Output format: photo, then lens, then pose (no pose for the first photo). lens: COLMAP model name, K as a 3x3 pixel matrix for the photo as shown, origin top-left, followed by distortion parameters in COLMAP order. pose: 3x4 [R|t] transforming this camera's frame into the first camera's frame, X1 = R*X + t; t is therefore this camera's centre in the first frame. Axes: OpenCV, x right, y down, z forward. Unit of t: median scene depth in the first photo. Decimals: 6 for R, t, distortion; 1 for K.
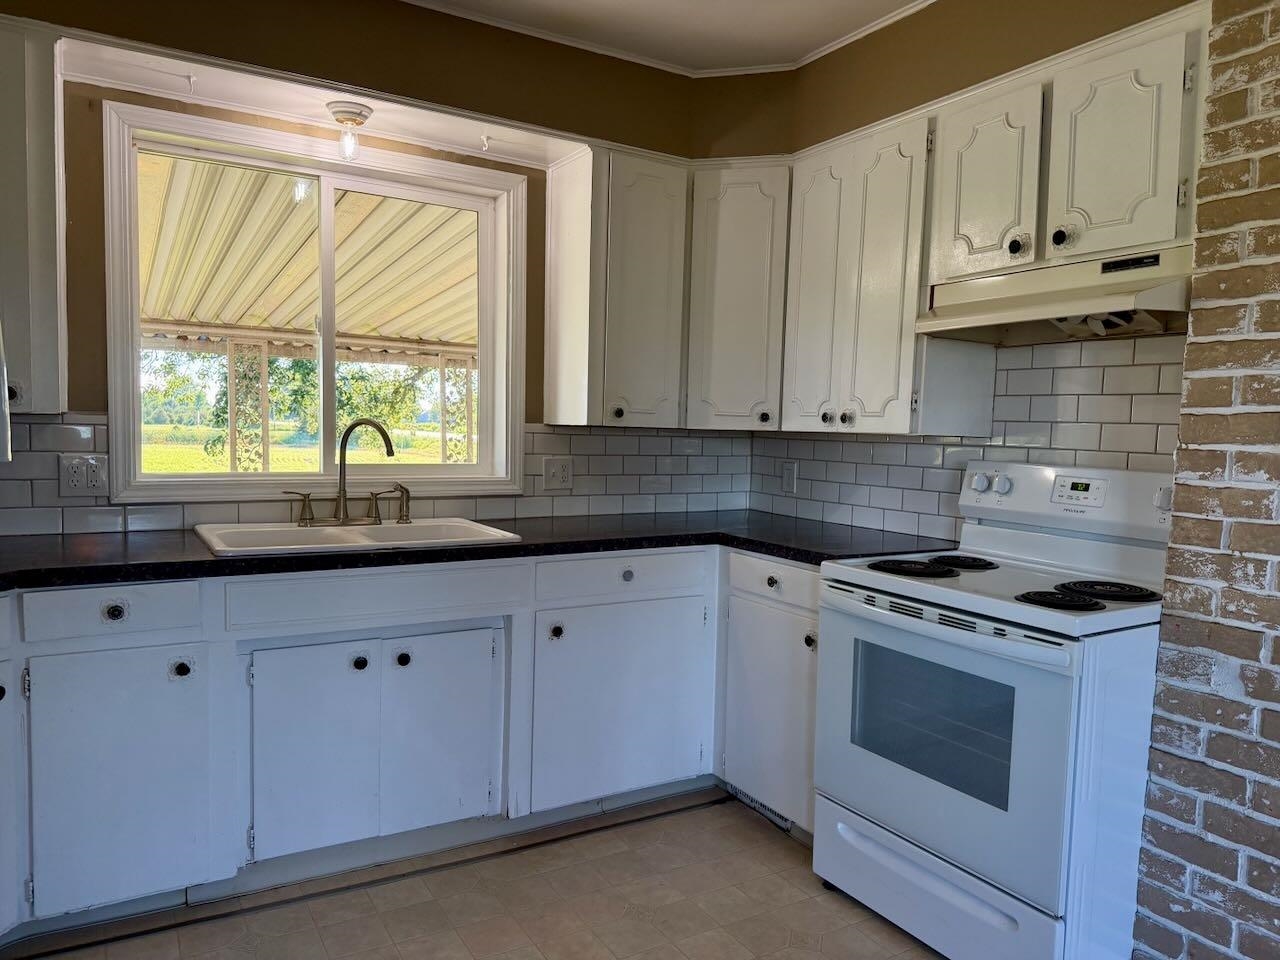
lens RADIAL K [[898.9, 0, 644.8], [0, 898.9, 481.5], [0, 0, 1]] dist [0.100168, -0.132664]
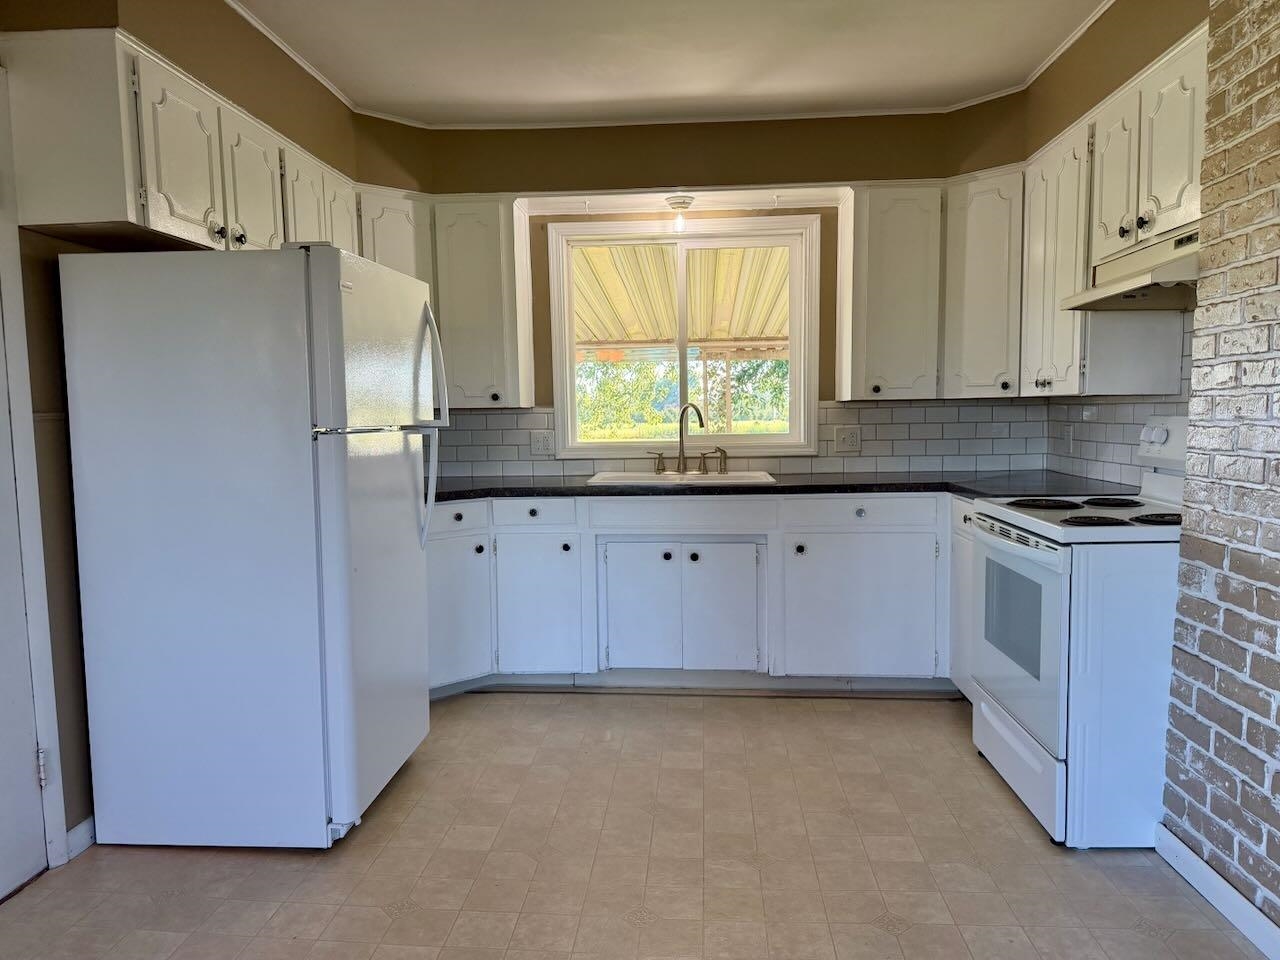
lens RADIAL K [[898.9, 0, 644.8], [0, 898.9, 481.5], [0, 0, 1]] dist [0.100168, -0.132664]
pose [[0.823551, 0.006326, -0.567207, 0.509621], [0.000093, 0.999936, 0.011287, 0.047197], [0.567242, -0.009349, 0.823498, -0.295632]]
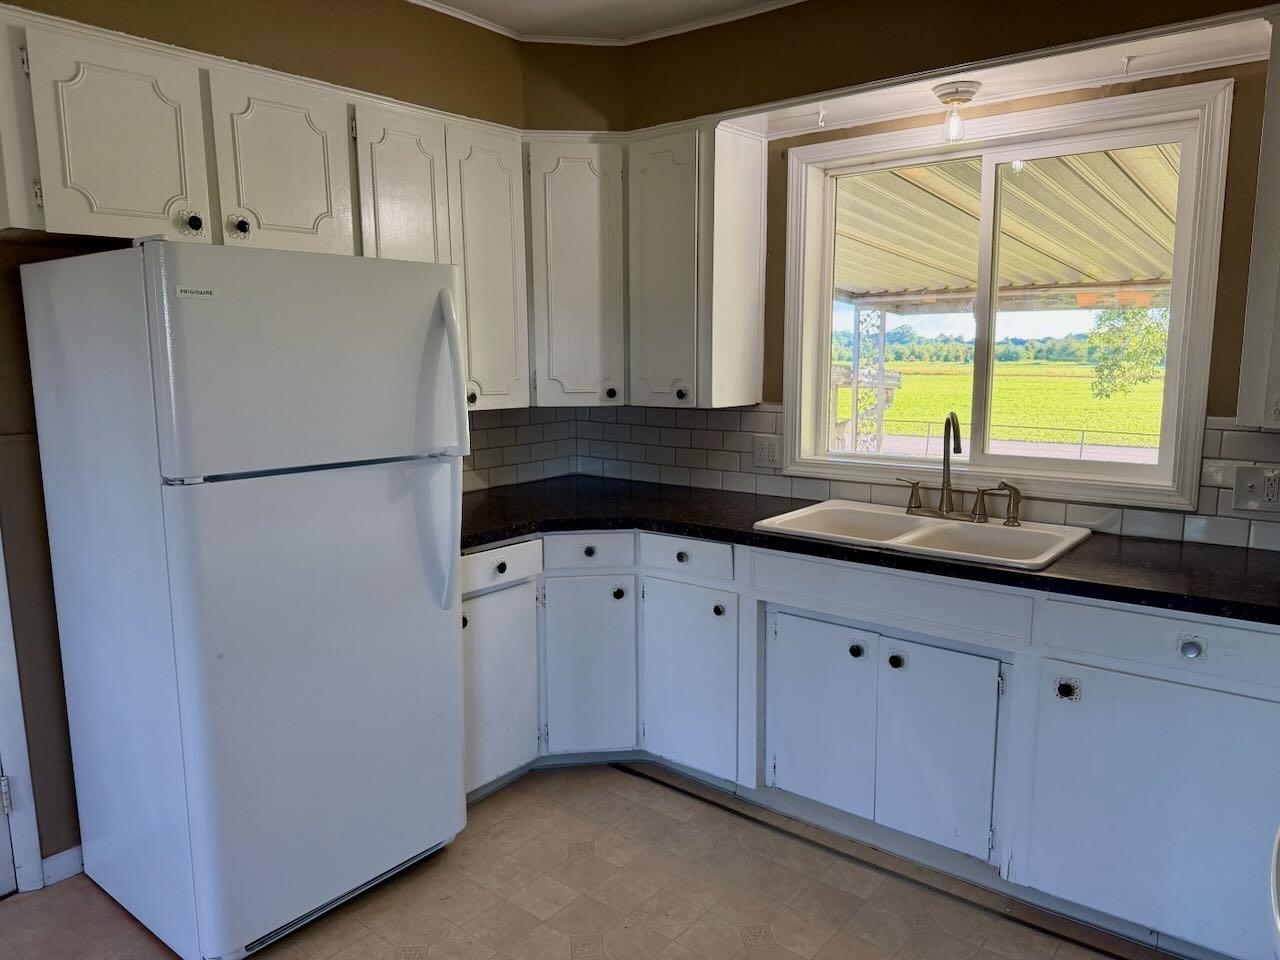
lens RADIAL K [[898.9, 0, 644.8], [0, 898.9, 481.5], [0, 0, 1]] dist [0.100168, -0.132664]
pose [[0.346032, 0.109043, -0.931864, 0.518449], [-0.046484, 0.993996, 0.099052, -0.080957], [0.937070, 0.009041, 0.349024, 0.378245]]
